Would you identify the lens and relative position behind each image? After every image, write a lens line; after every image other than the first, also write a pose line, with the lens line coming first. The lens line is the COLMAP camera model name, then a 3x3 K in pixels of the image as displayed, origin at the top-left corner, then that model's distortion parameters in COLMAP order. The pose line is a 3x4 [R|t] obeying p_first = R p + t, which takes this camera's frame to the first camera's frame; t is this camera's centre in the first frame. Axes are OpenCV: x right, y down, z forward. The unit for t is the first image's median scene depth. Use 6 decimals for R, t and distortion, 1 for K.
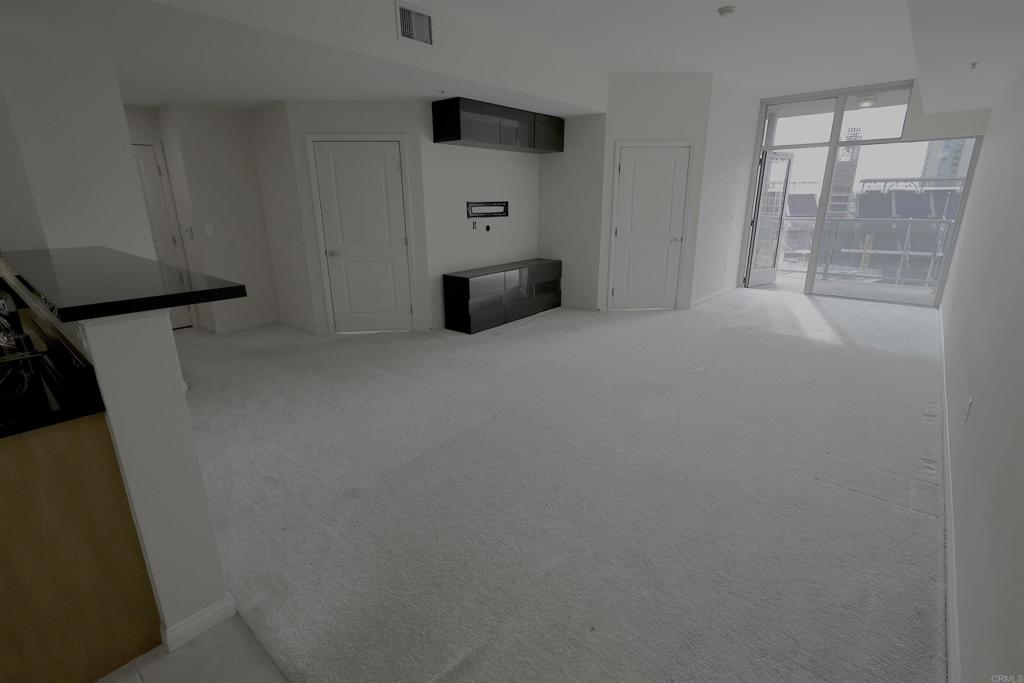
lens RADIAL K [[473.7, 0, 513.9], [0, 473.7, 343.8], [0, 0, 1]] dist [0.000584, 0.000430]
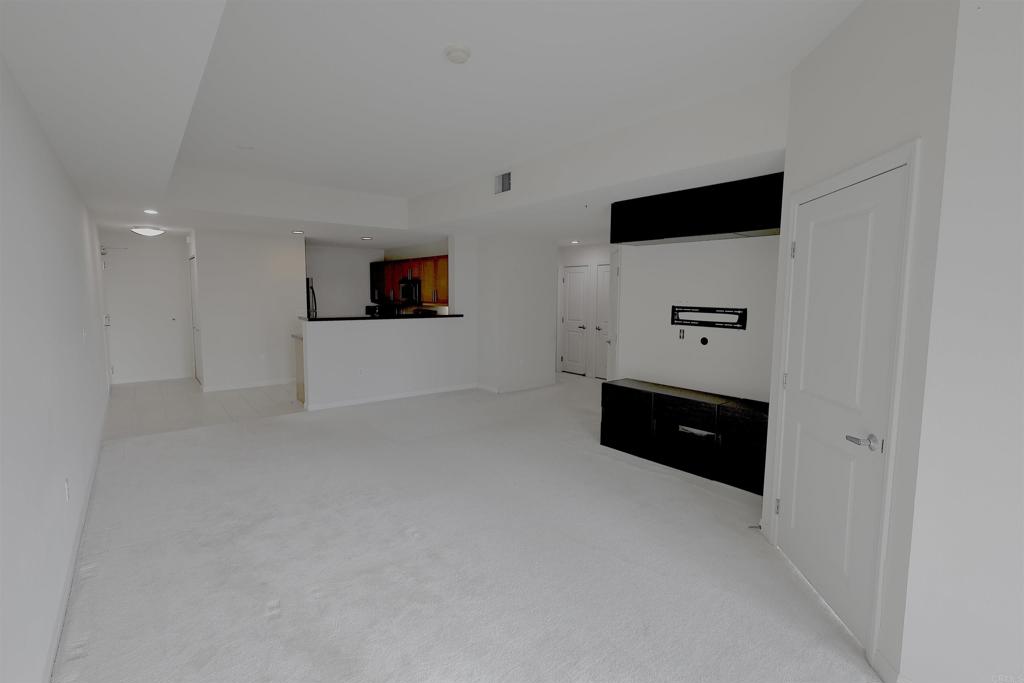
lens RADIAL K [[473.7, 0, 513.9], [0, 473.7, 343.8], [0, 0, 1]] dist [0.000584, 0.000430]
pose [[-0.187443, 0.111793, -0.975893, 0.707228], [-0.296500, 0.940722, 0.164714, -0.263852], [0.936458, 0.320226, -0.143185, 0.795909]]
